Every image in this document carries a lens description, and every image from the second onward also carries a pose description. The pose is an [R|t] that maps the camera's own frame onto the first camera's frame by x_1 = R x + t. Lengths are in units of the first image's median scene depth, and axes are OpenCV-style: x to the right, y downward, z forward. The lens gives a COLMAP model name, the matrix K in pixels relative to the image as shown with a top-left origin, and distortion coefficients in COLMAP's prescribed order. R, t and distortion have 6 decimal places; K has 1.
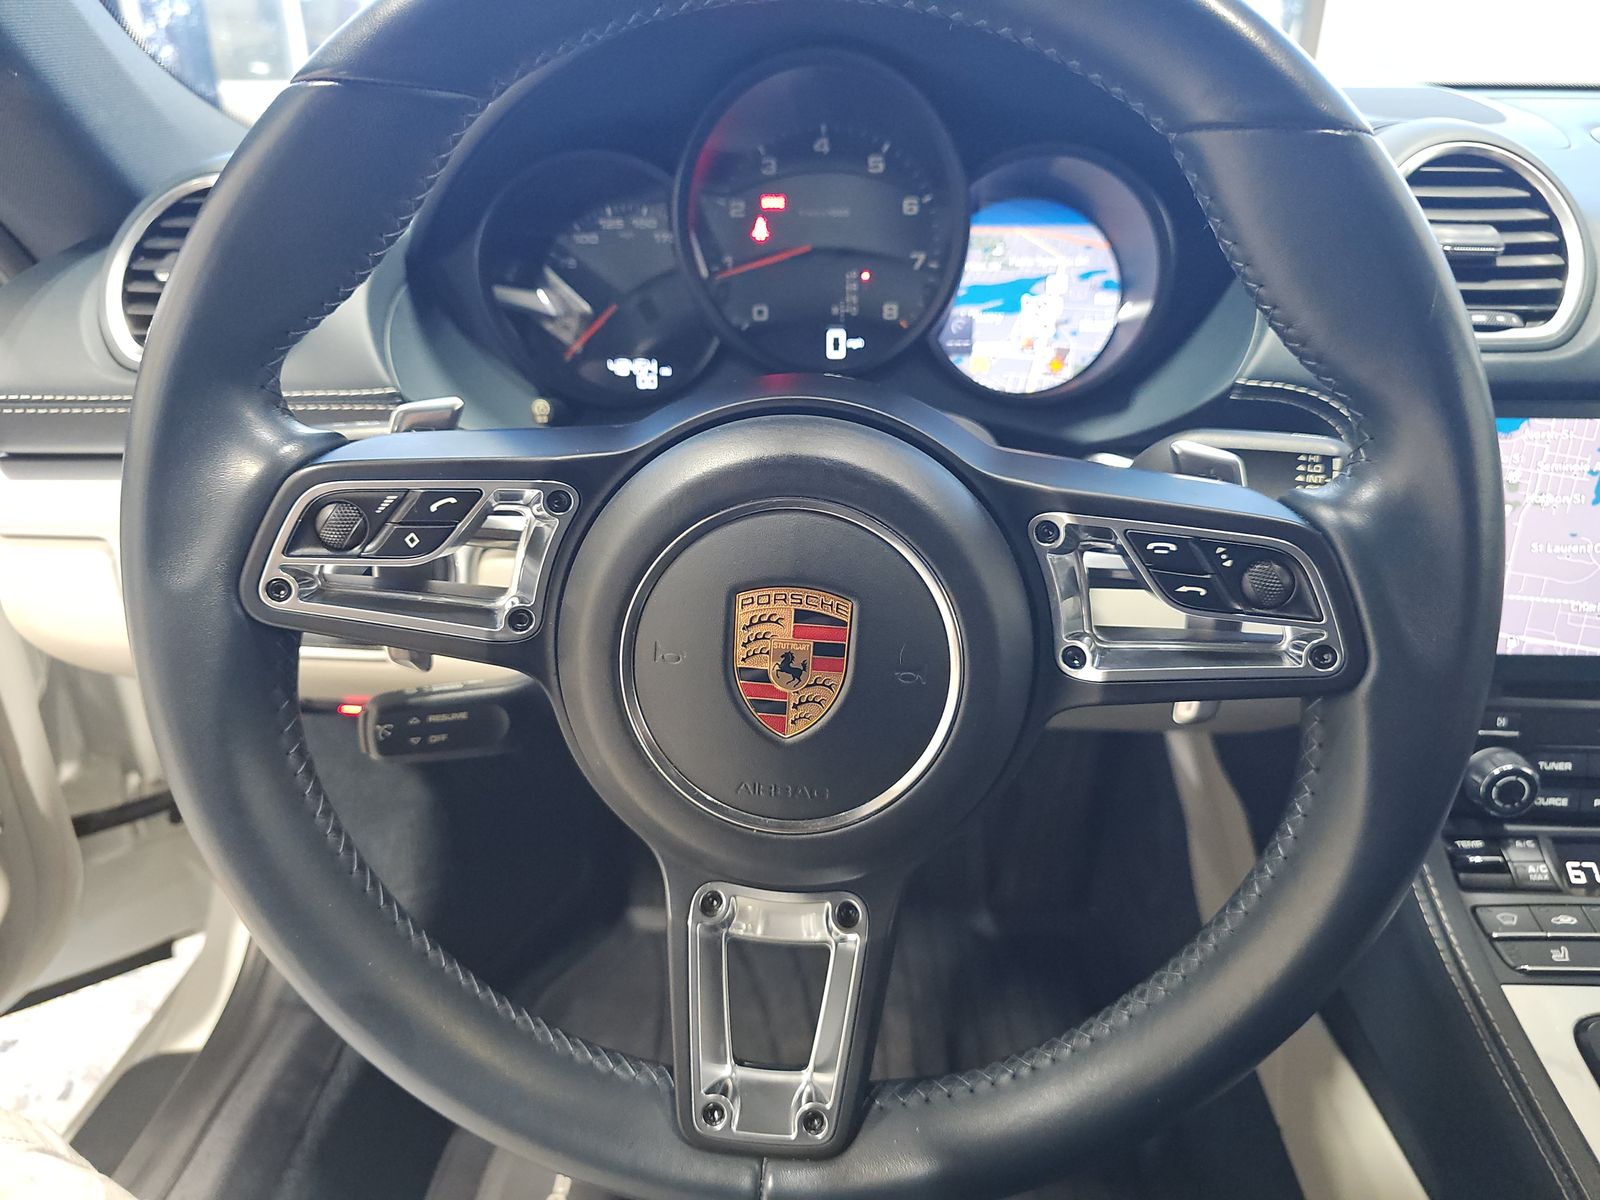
lens RADIAL K [[1120.6, 0, 800.0], [0, 1120.6, 600.0], [0, 0, 1]] dist [0.011812, -0.002773]
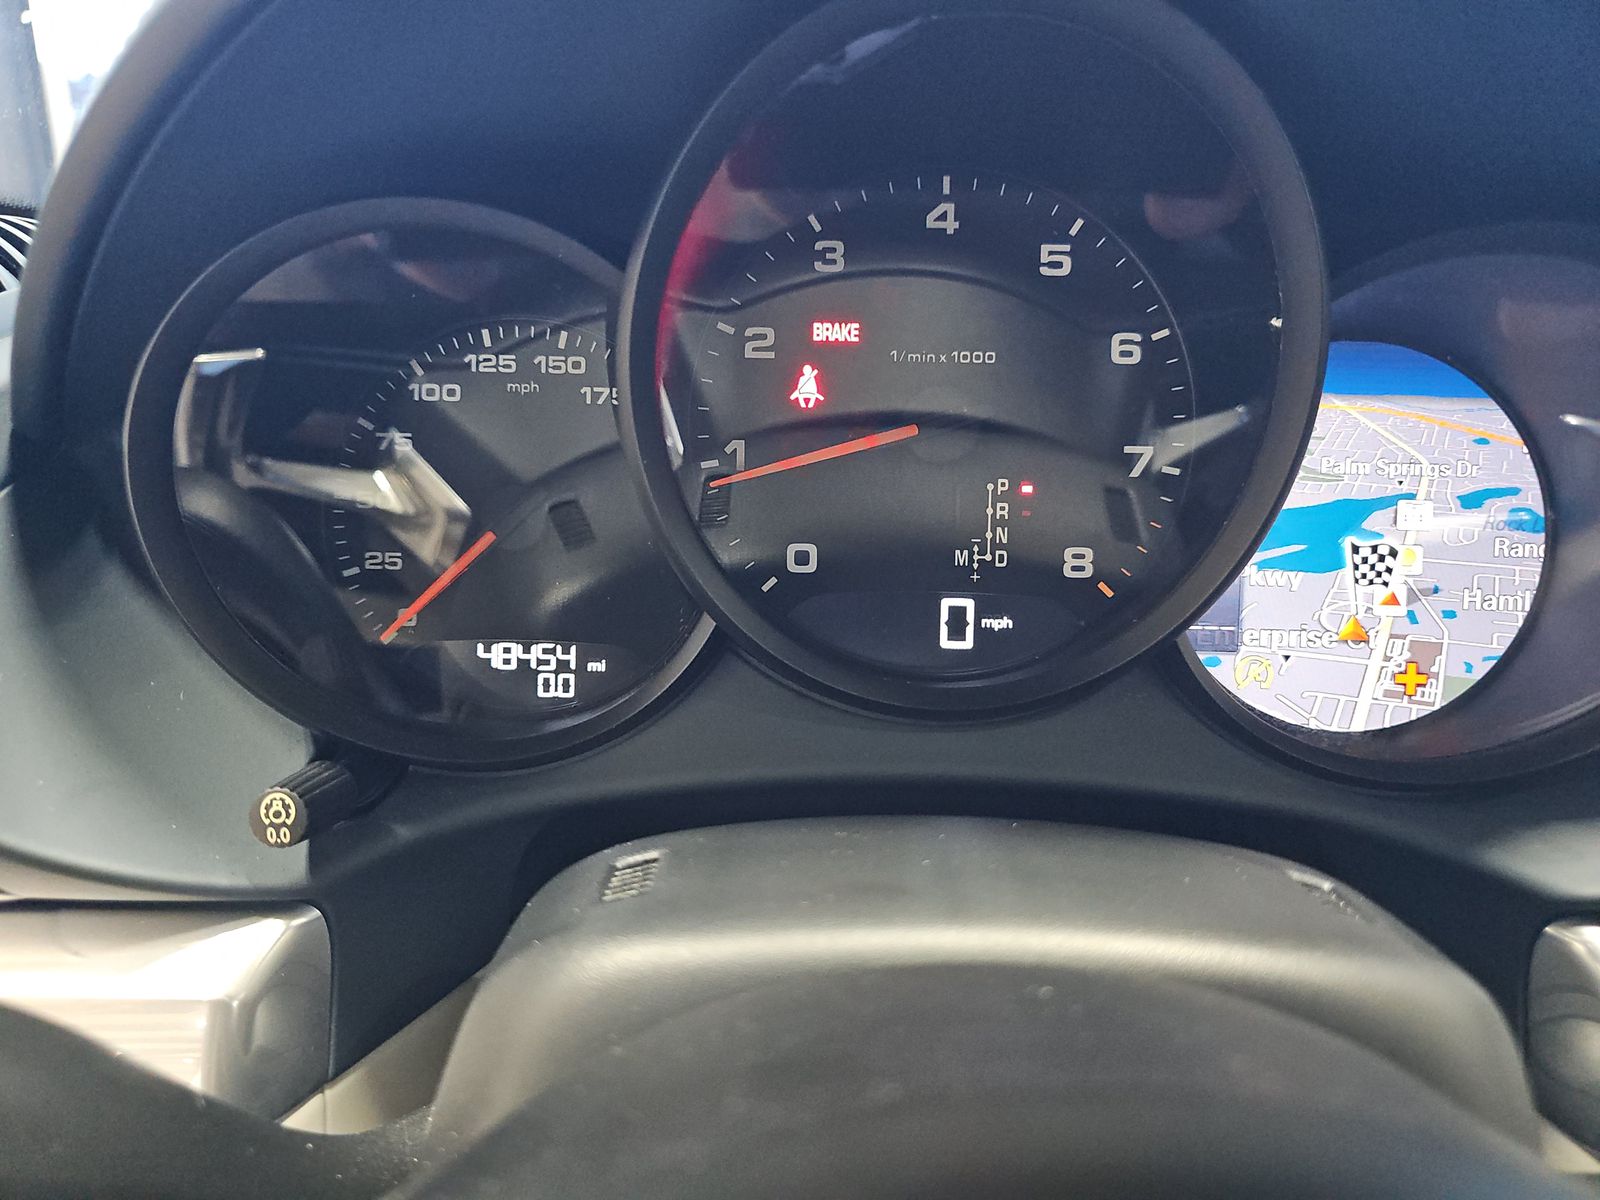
lens RADIAL K [[1120.6, 0, 800.0], [0, 1120.6, 600.0], [0, 0, 1]] dist [0.011812, -0.002773]
pose [[0.998800, 0.020849, 0.044324, -0.056184], [-0.016150, 0.994463, -0.103842, -0.189197], [-0.046244, 0.103001, 0.993606, 0.533886]]
